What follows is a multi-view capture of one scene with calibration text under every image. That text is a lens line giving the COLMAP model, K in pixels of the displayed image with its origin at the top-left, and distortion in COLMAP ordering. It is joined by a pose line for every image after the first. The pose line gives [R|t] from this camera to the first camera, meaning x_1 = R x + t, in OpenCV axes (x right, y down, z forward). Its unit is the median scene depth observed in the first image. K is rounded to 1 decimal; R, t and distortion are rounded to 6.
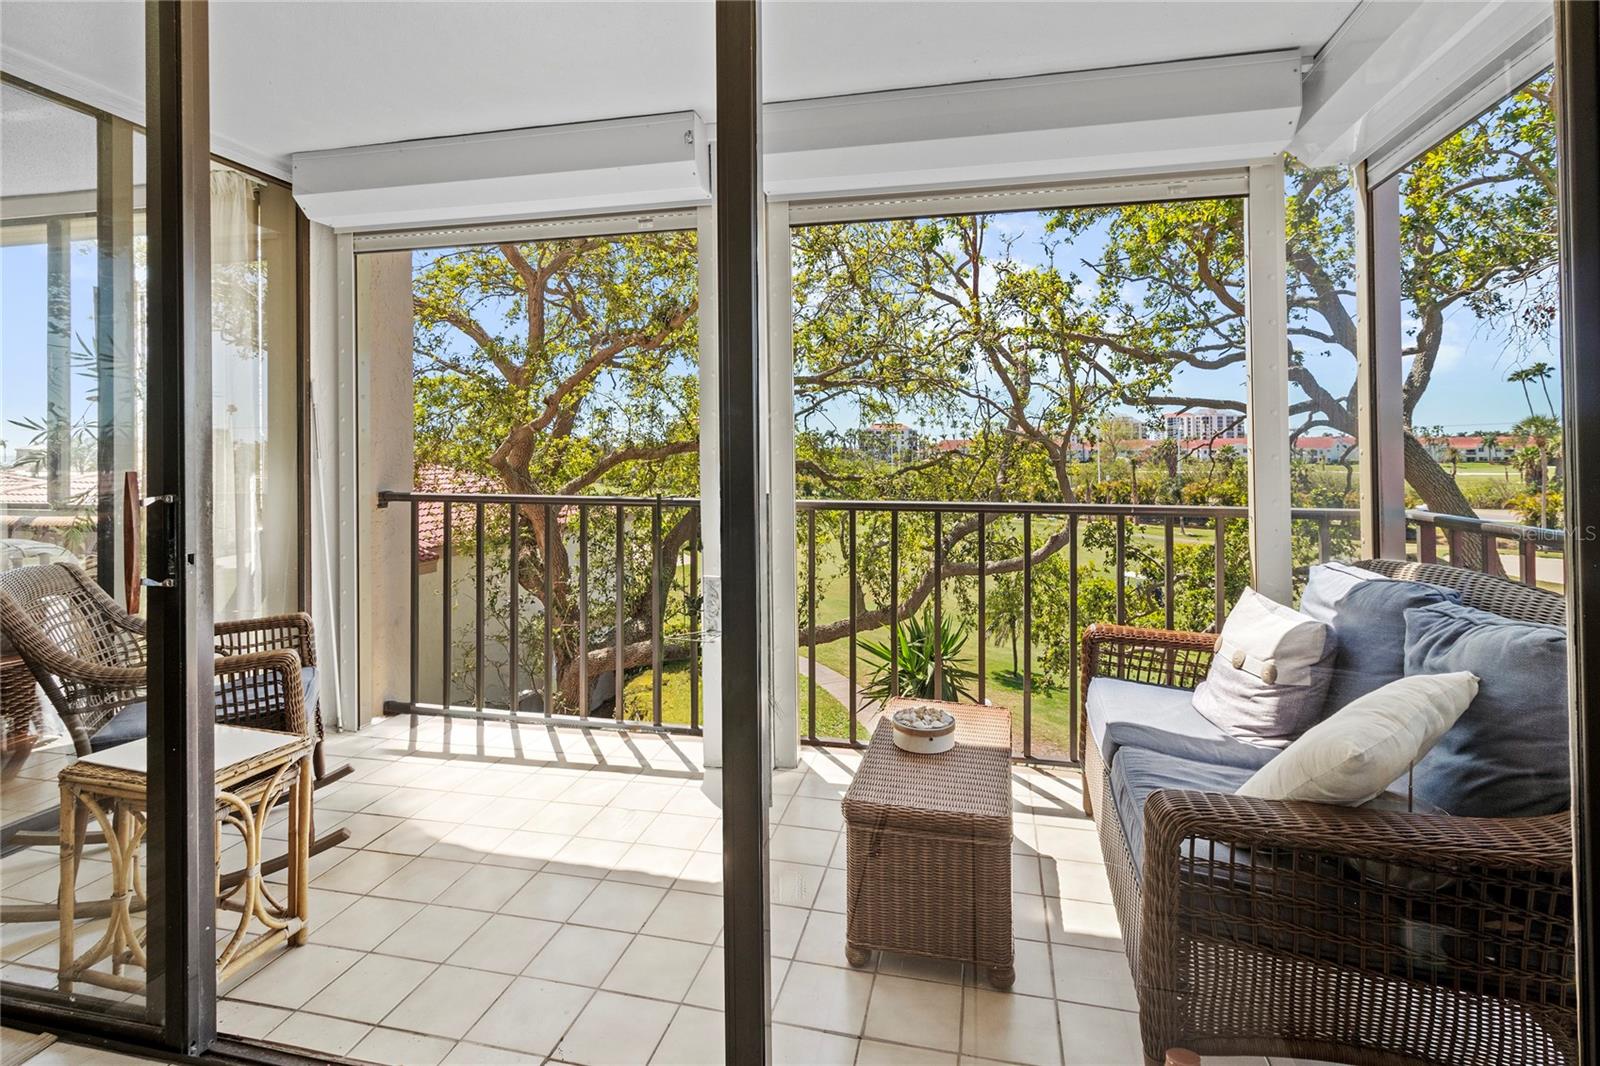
lens RADIAL K [[745.4, 0, 826.0], [0, 745.4, 457.6], [0, 0, 1]] dist [0.000867, -0.000012]
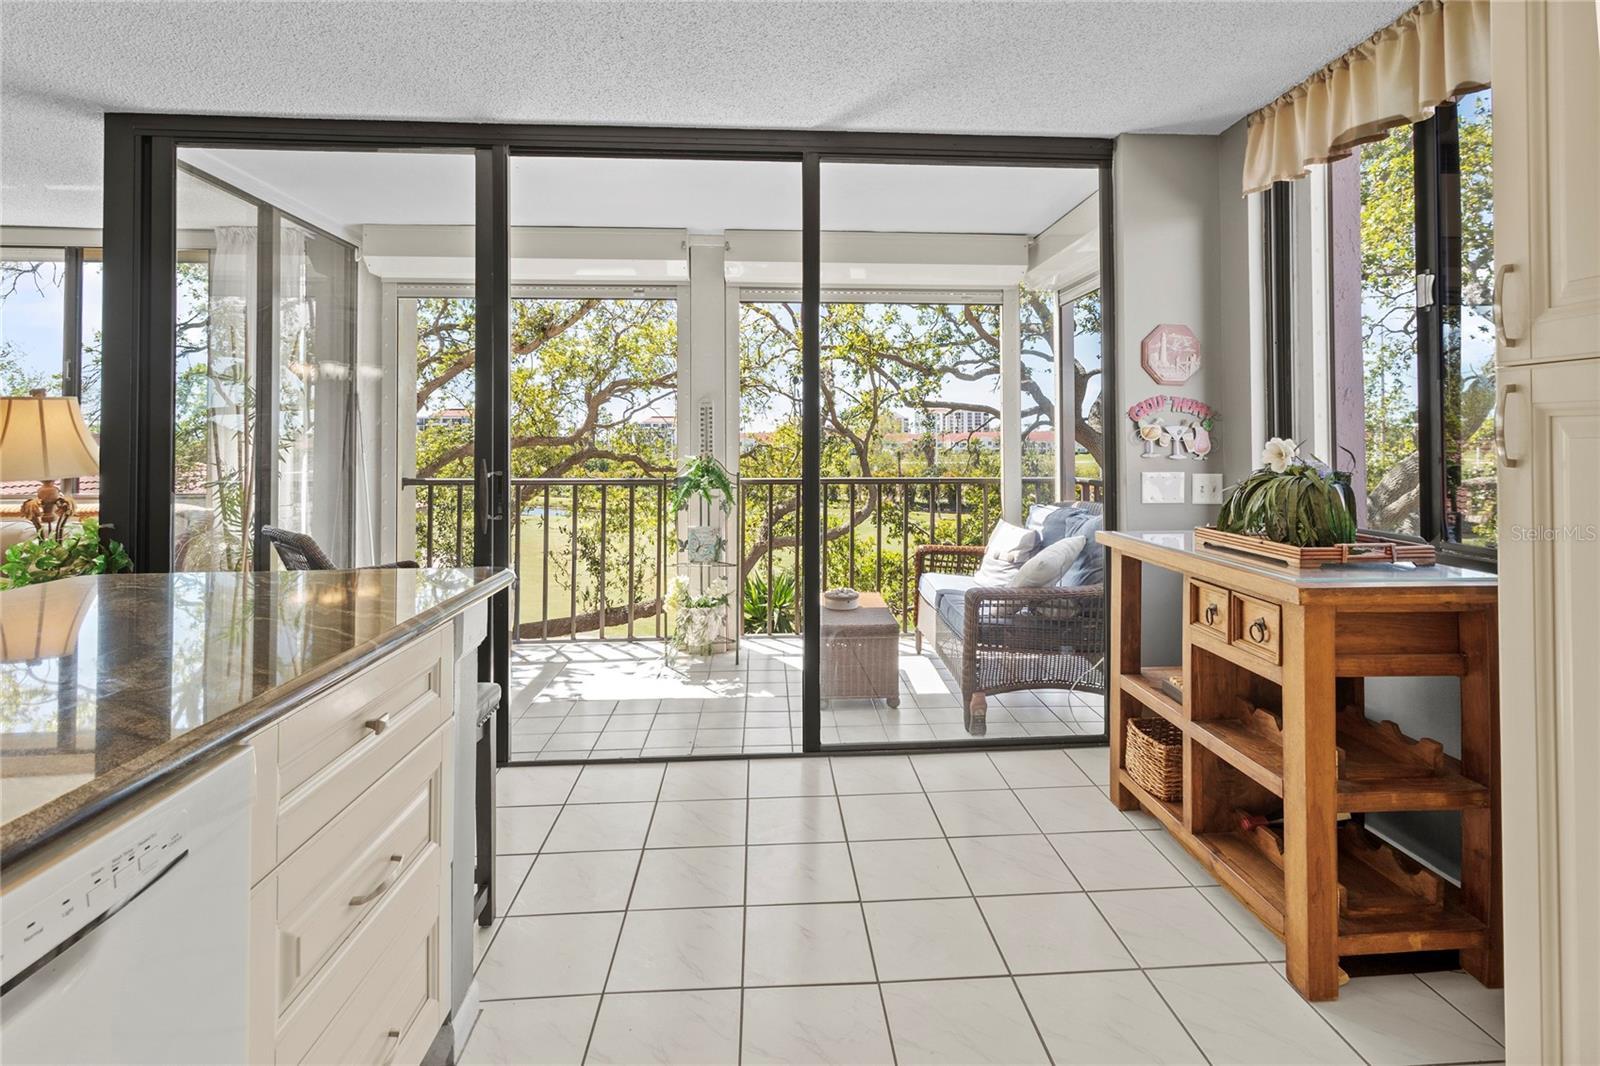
lens RADIAL K [[754.0, 0, 807.4], [0, 754.0, 481.6], [0, 0, 1]] dist [0.000017, -0.000115]
pose [[0.962210, -0.015323, 0.271877, -0.109306], [0.004171, 0.999128, 0.041548, -0.000091], [-0.272276, -0.038844, 0.961435, -0.179918]]
